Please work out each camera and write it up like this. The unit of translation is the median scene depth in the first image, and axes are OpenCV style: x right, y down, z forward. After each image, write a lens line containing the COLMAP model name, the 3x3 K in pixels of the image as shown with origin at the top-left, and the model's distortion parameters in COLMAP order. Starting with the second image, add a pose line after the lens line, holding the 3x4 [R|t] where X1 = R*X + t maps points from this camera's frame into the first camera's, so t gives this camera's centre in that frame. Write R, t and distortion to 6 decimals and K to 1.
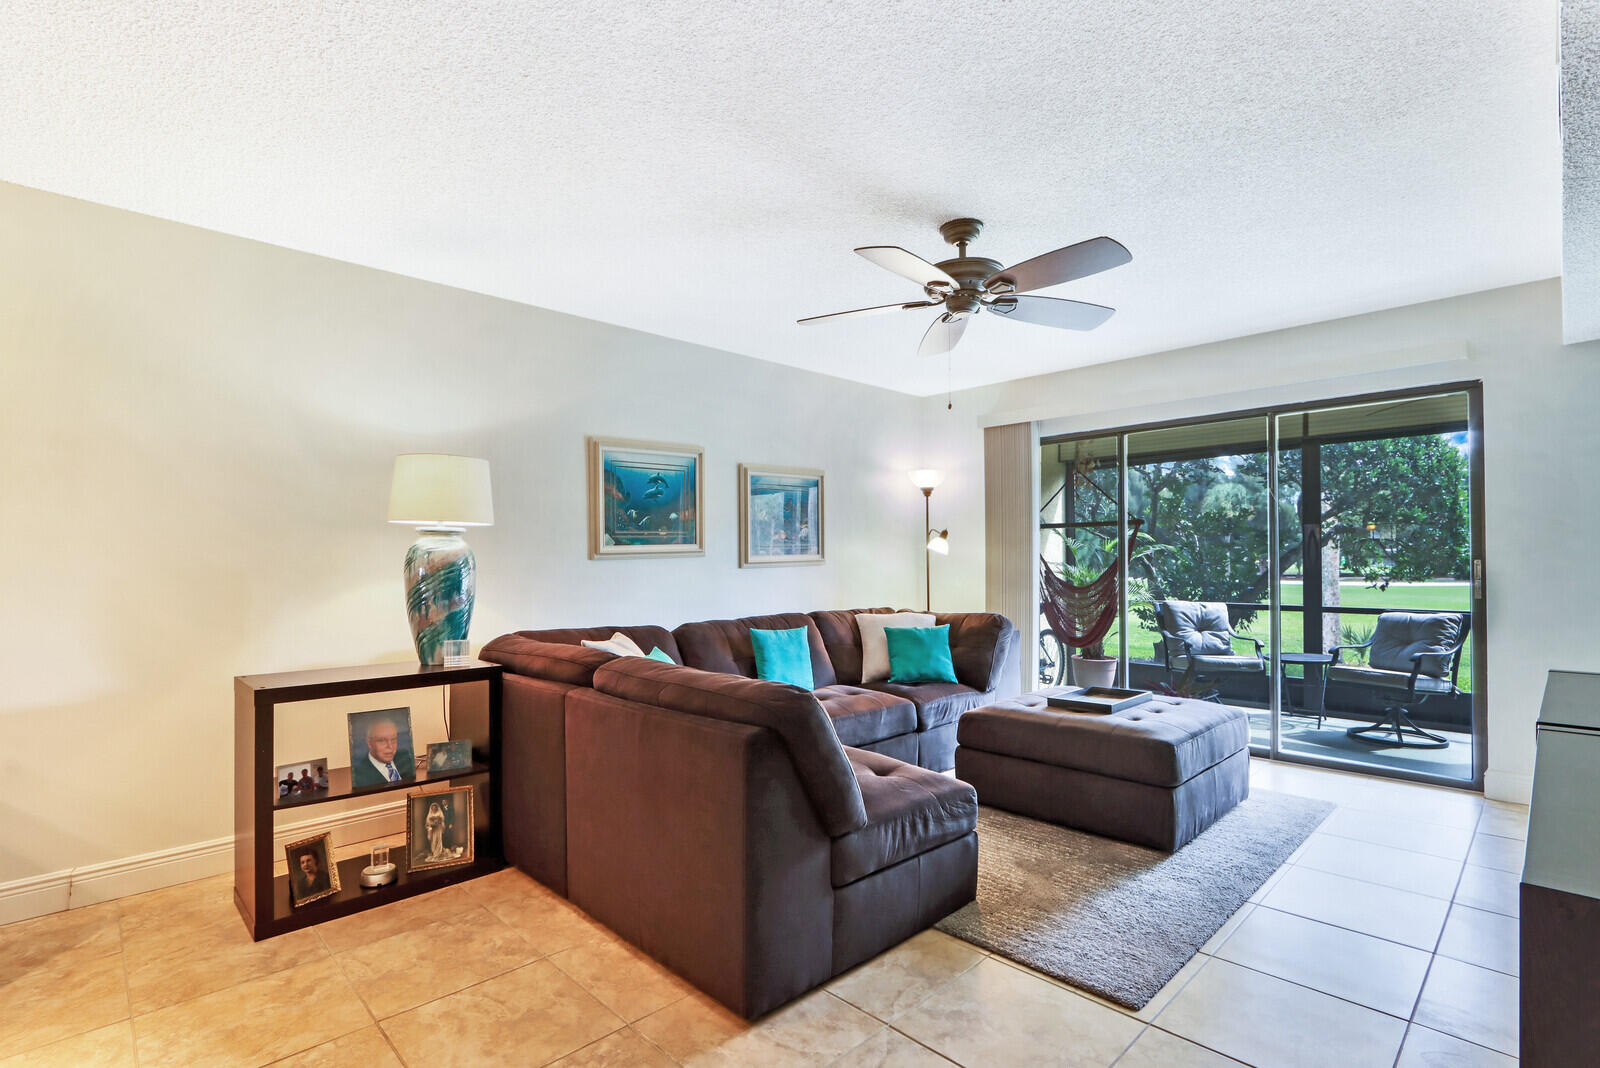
lens RADIAL K [[756.4, 0, 785.0], [0, 756.4, 552.0], [0, 0, 1]] dist [-0.027933, 0.000165]
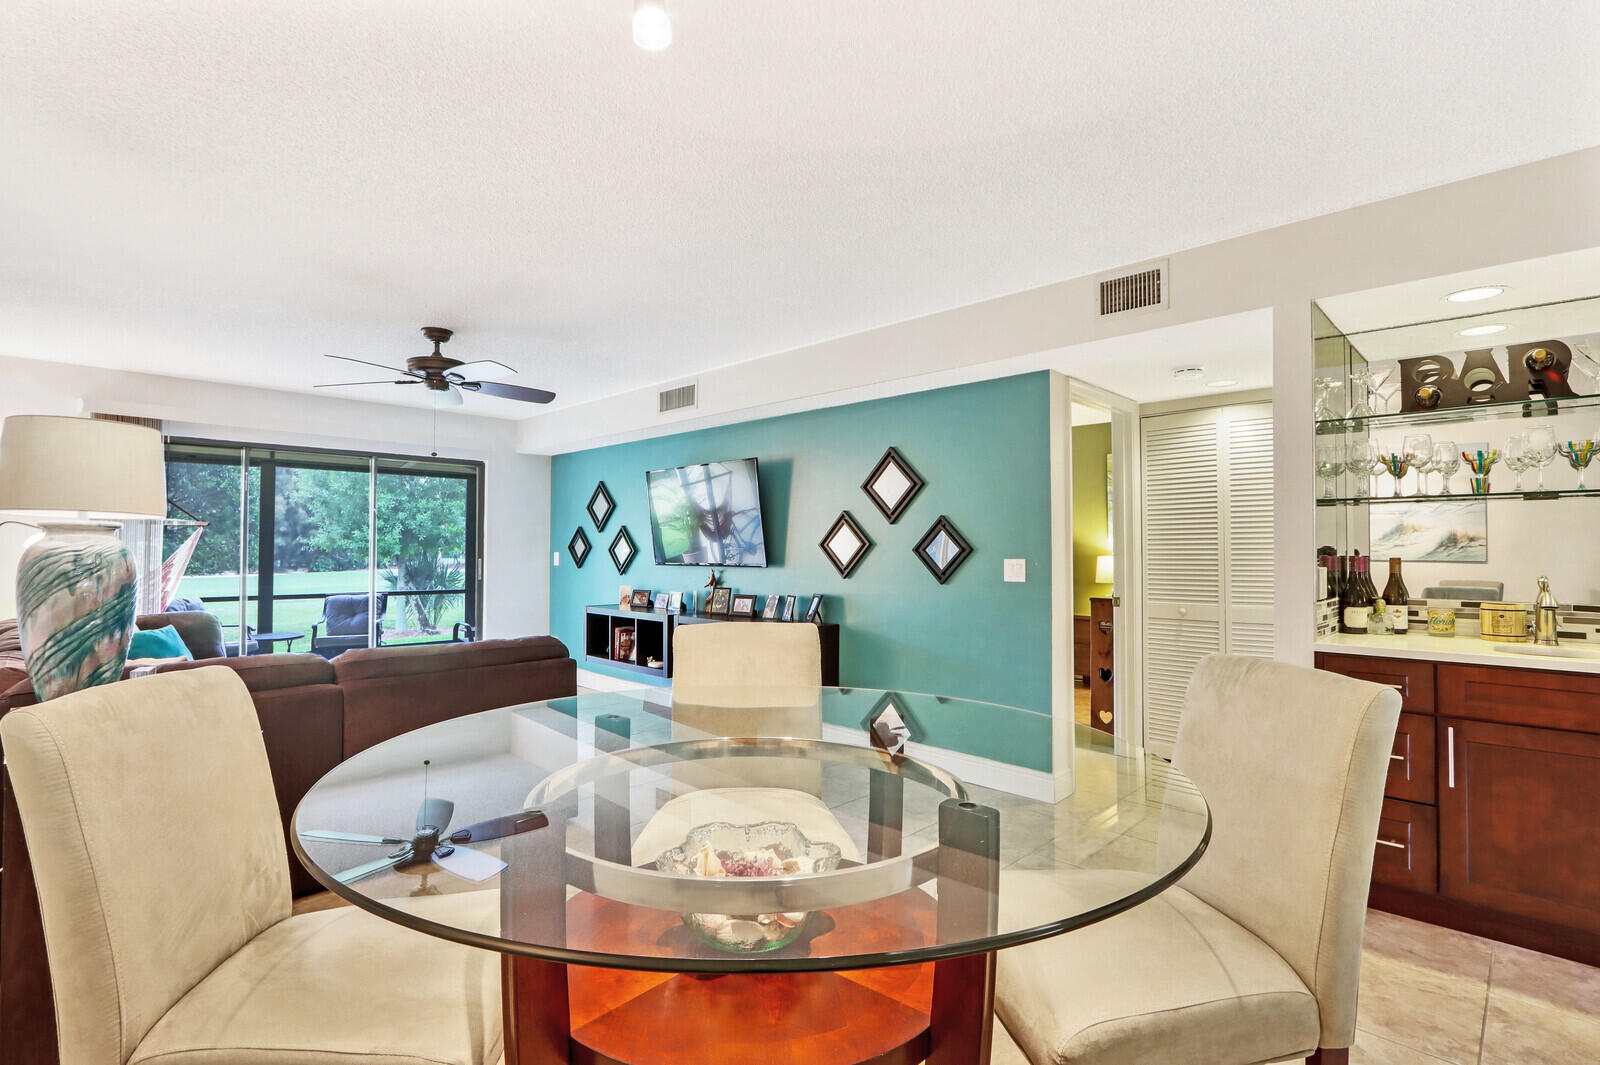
lens RADIAL K [[759.3, 0, 790.3], [0, 759.3, 532.0], [0, 0, 1]] dist [-0.016027, 0.001182]
pose [[-0.027882, 0.031862, 0.999103, -0.733787], [-0.013695, 0.999386, -0.032253, -0.004733], [-0.999517, -0.014582, -0.027428, 0.208442]]
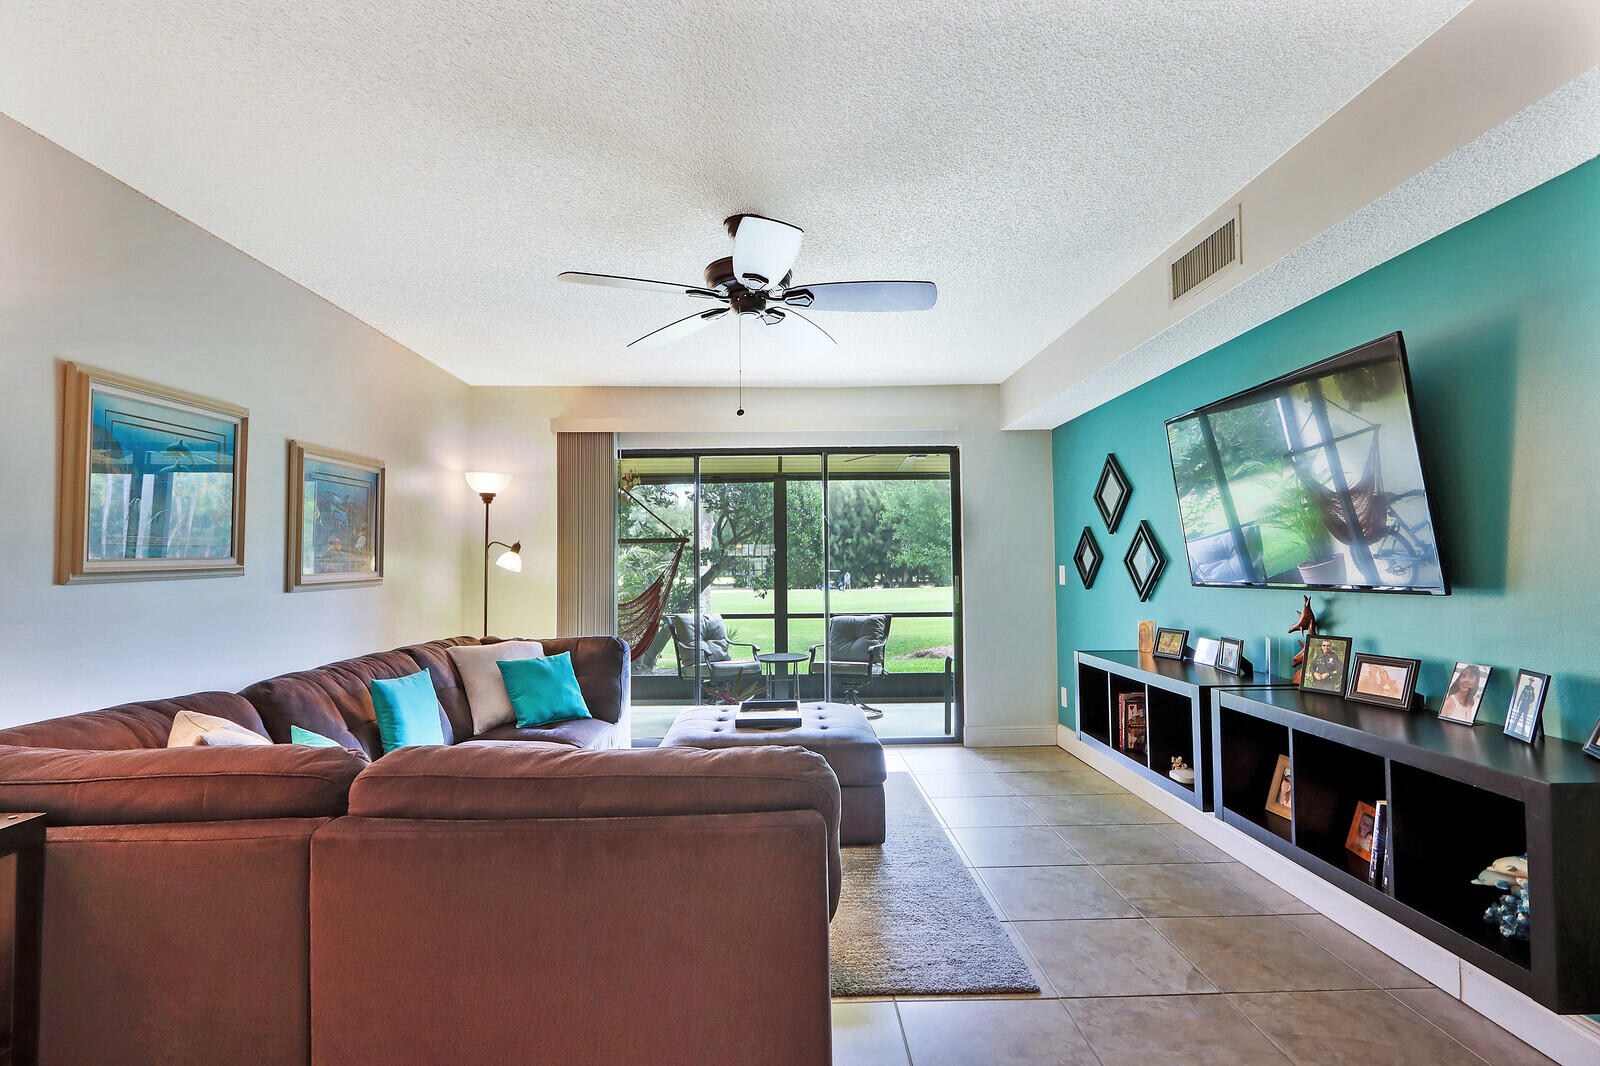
lens RADIAL K [[759.3, 0, 790.3], [0, 759.3, 532.5], [0, 0, 1]] dist [-0.016027, 0.001182]
pose [[0.676723, 0.035701, 0.735372, -0.244970], [-0.003963, 0.998986, -0.044852, -0.004006], [-0.736227, 0.027438, 0.676178, 0.197141]]
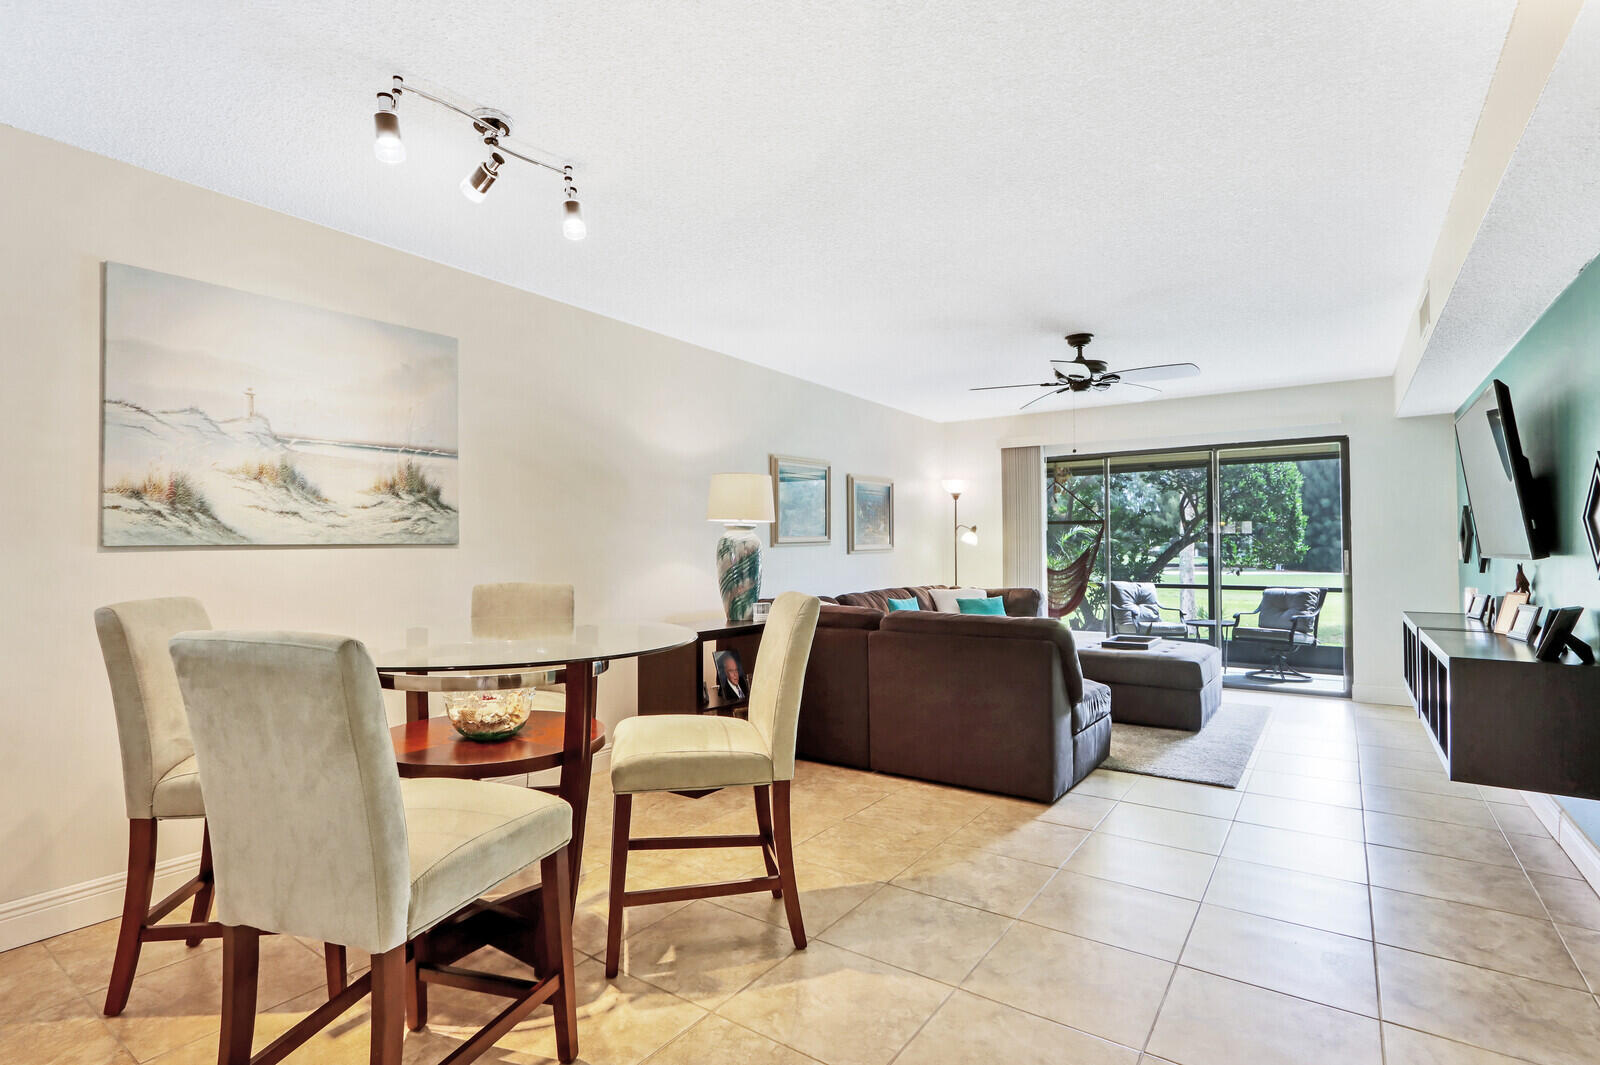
lens RADIAL K [[774.3, 0, 793.4], [0, 774.3, 530.9], [0, 0, 1]] dist [-0.018784, 0.000013]
pose [[0.980902, 0.009487, 0.194270, -0.395608], [-0.006643, 0.999861, -0.015287, 0.001934], [-0.194388, 0.013704, 0.980829, -0.276511]]
